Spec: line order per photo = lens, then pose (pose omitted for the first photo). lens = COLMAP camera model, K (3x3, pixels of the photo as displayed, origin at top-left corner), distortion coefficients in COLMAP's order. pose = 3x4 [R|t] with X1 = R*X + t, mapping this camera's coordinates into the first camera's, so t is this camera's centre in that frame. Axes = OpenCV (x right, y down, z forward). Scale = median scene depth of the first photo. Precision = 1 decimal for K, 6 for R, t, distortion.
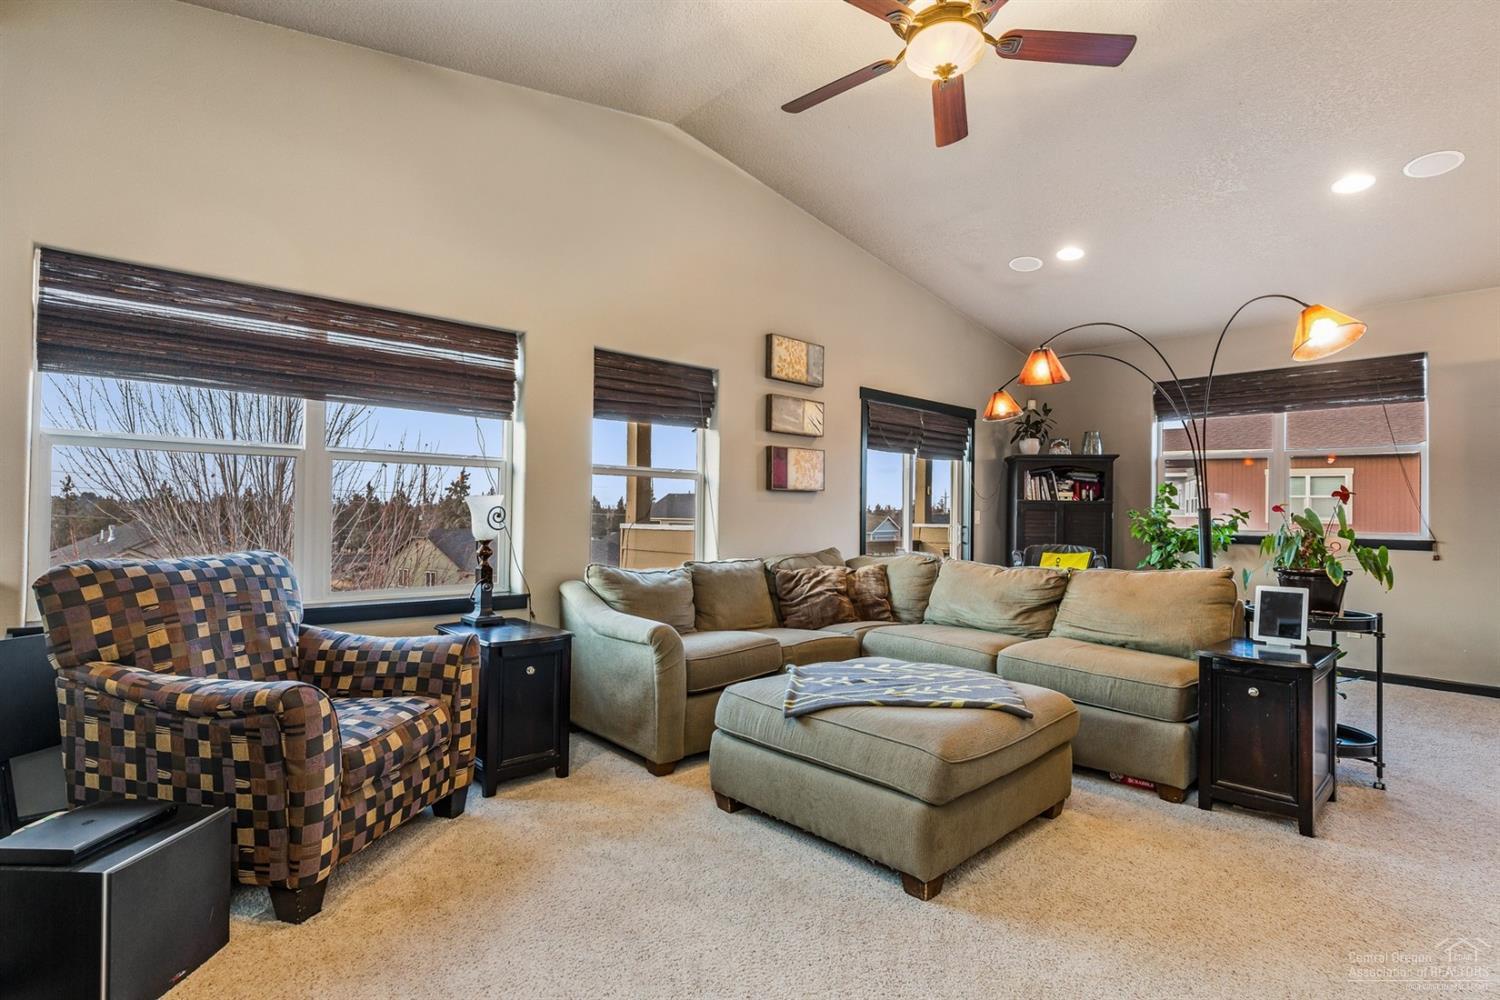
lens RADIAL K [[732.6, 0, 746.9], [0, 732.6, 508.8], [0, 0, 1]] dist [0.000580, -0.000860]
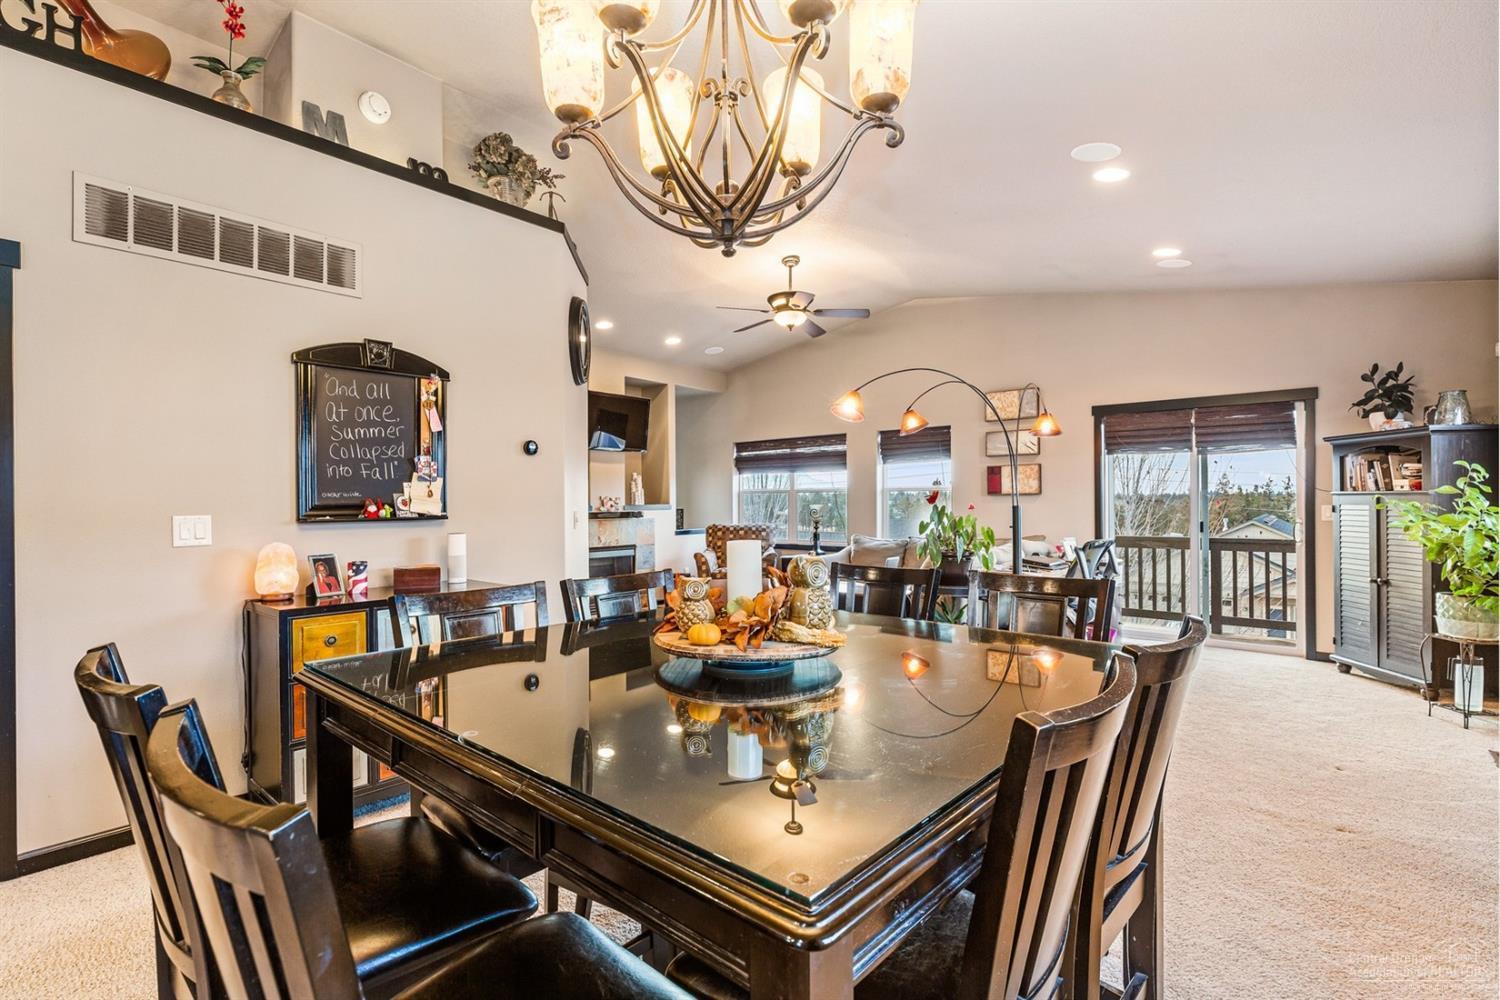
lens RADIAL K [[731.5, 0, 749.7], [0, 731.5, 502.0], [0, 0, 1]] dist [0.000874, -0.000235]
pose [[0.133991, -0.014185, -0.990881, 1.724426], [0.014505, 0.999819, -0.012351, 0.001019], [0.990876, -0.012718, 0.134172, 0.348704]]
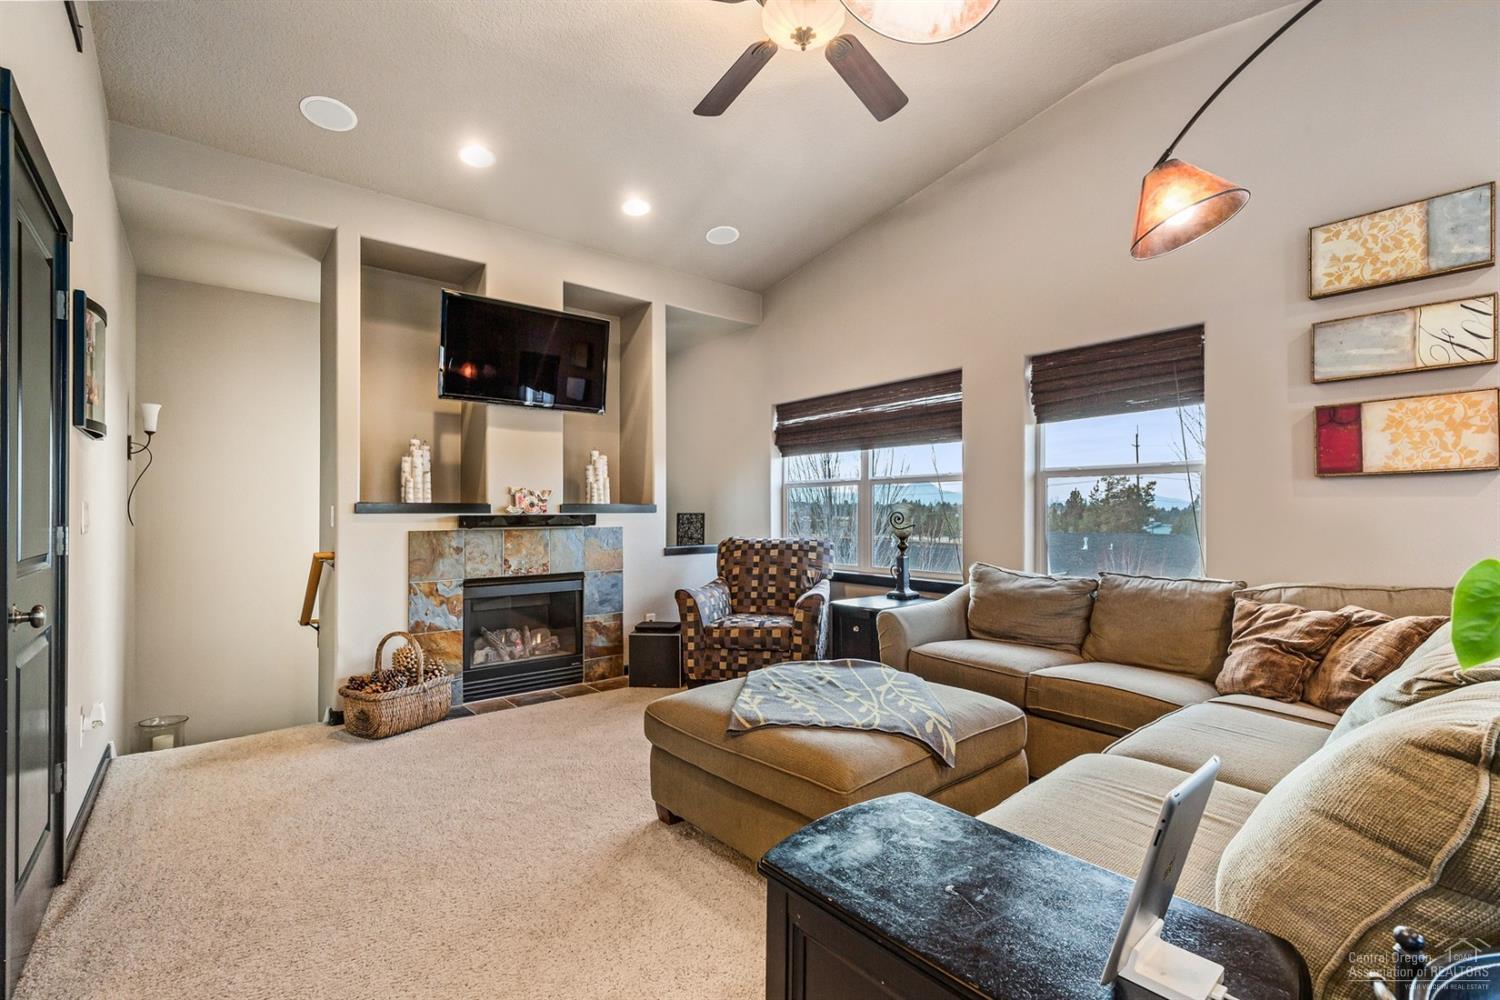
lens RADIAL K [[678.3, 0, 745.0], [0, 678.3, 511.0], [0, 0, 1]] dist [-0.003379, 0.000736]
pose [[-0.063762, -0.015600, -0.997843, 0.744172], [0.007149, 0.999845, -0.016088, 0.010777], [0.997940, -0.008159, -0.063641, 0.637877]]
